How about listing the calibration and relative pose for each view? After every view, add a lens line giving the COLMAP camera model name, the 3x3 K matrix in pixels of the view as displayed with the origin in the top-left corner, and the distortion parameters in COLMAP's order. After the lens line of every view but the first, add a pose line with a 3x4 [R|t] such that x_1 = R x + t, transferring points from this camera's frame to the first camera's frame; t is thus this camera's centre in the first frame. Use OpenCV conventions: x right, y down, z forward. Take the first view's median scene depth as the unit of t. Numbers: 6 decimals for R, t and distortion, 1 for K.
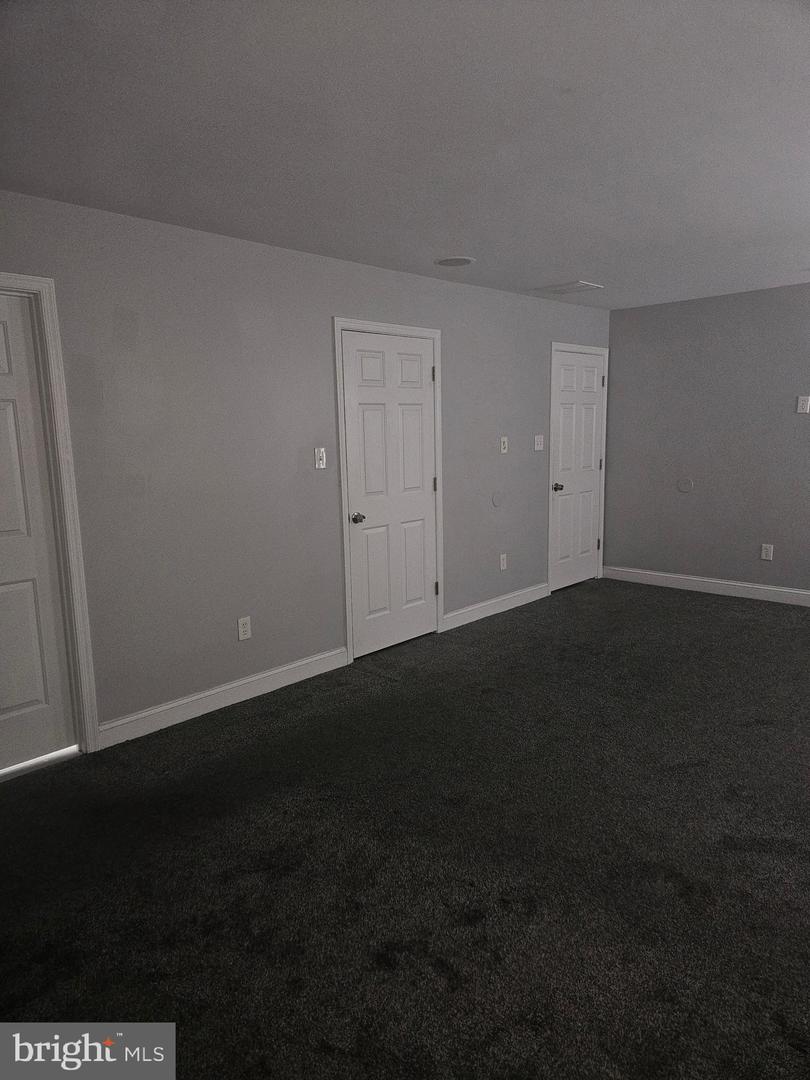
lens RADIAL K [[754.3, 0, 427.6], [0, 754.3, 538.6], [0, 0, 1]] dist [0.054151, -0.079007]
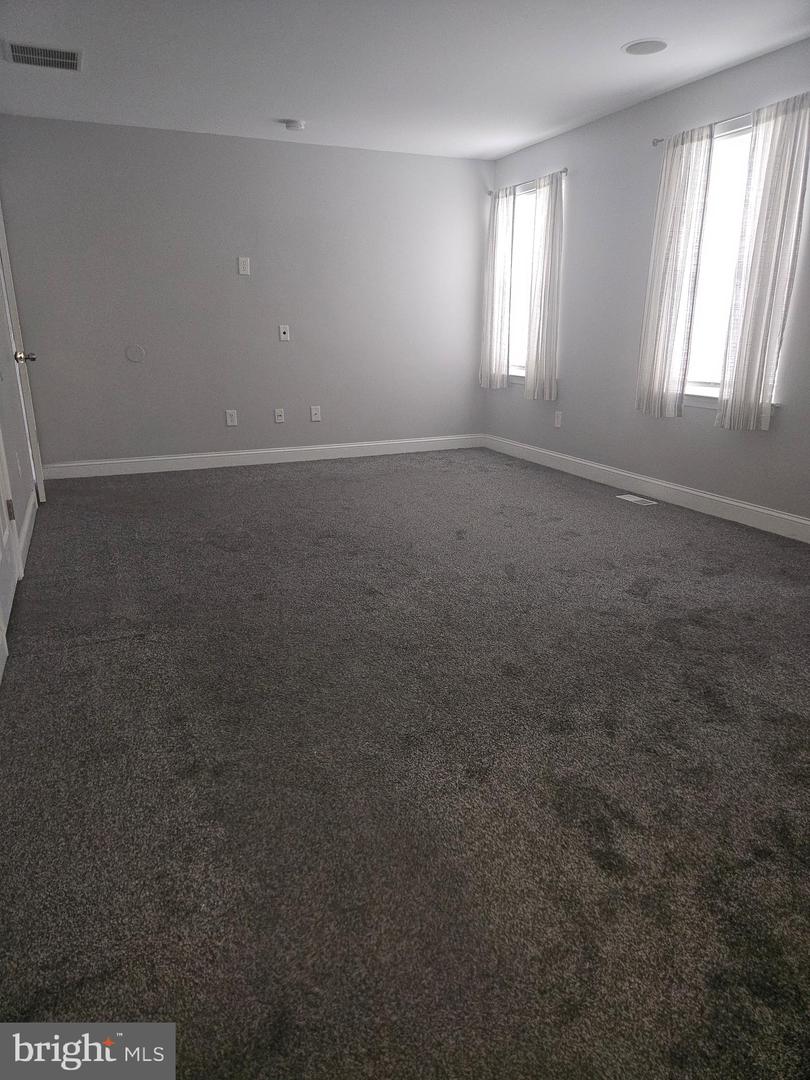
lens RADIAL K [[718.2, 0, 405.0], [0, 718.2, 540.0], [0, 0, 1]] dist [0.077978, -0.065777]
pose [[0.398570, -0.248691, 0.882777, -0.525923], [0.141262, 0.967695, 0.208834, 0.009919], [-0.906194, 0.041467, 0.420824, 0.568731]]
